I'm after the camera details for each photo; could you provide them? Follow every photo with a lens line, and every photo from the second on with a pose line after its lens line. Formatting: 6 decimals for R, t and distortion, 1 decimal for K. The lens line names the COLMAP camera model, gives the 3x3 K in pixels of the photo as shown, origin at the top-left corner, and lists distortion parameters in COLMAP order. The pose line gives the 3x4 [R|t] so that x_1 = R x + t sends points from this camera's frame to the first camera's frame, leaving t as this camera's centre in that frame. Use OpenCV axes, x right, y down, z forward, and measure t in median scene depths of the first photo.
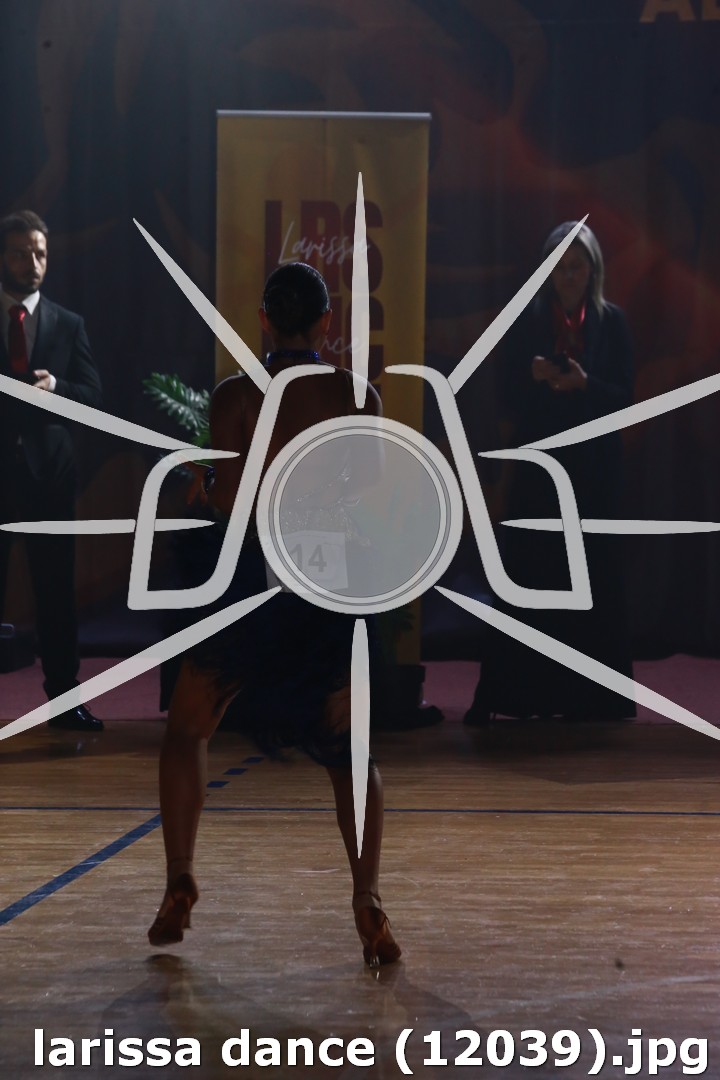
lens RADIAL K [[5403.3, 0, 360.0], [0, 5403.3, 540.0], [0, 0, 1]] dist [-0.109906, -4.698163]
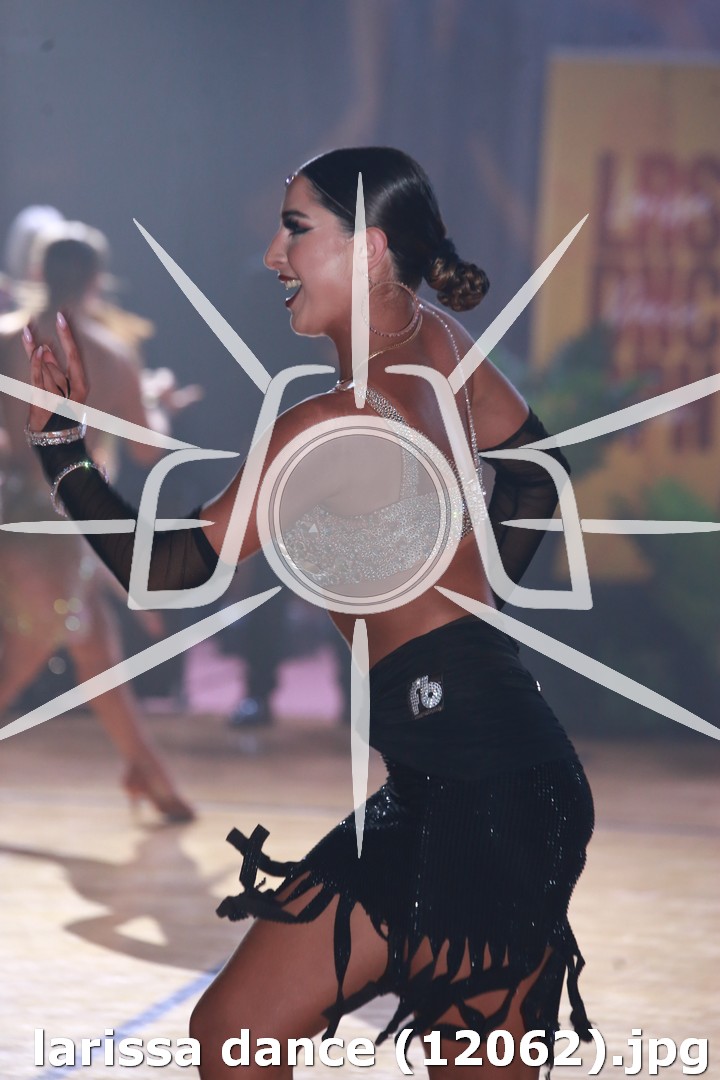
lens RADIAL K [[6502.8, 0, 360.0], [0, 6502.8, 540.0], [0, 0, 1]] dist [-0.001857, 4.808317]
pose [[0.999994, -0.000753, 0.003484, -0.004151], [0.000754, 1.000000, -0.000287, 0.000434], [-0.003484, 0.000289, 0.999994, -0.208820]]
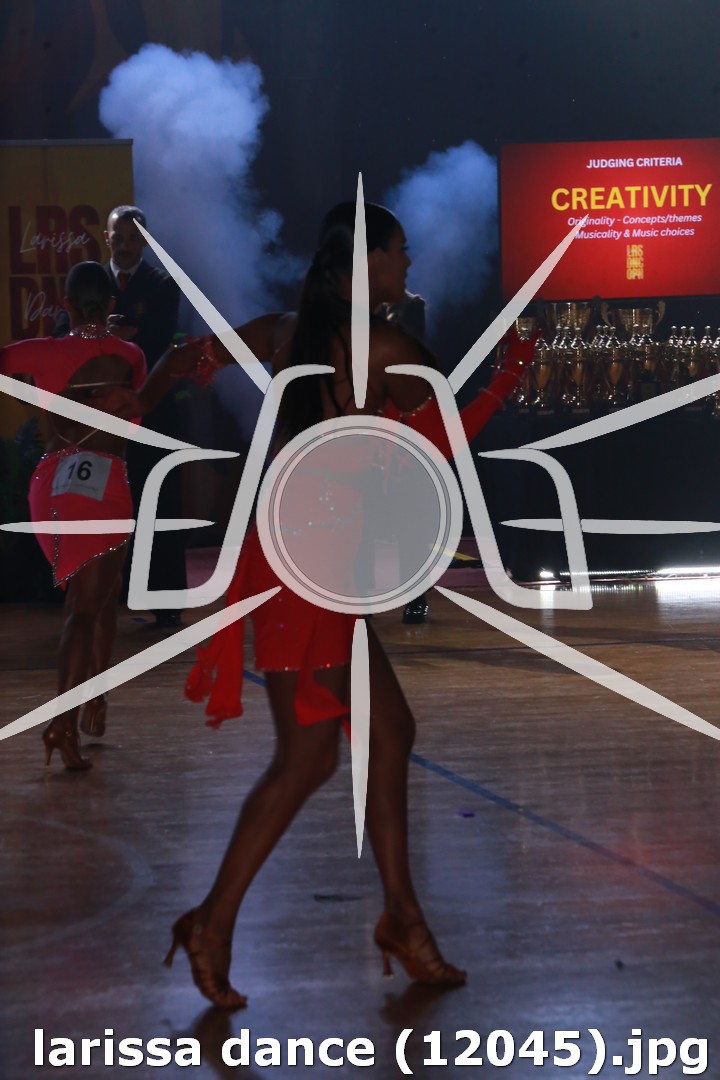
lens RADIAL K [[4011.4, 0, 360.0], [0, 4011.4, 540.0], [0, 0, 1]] dist [-0.029352, -0.564415]
pose [[1.000000, -0.000699, -0.000378, 0.000303], [0.000700, 0.999997, 0.002432, -0.001825], [0.000376, -0.002432, 0.999997, 0.256015]]
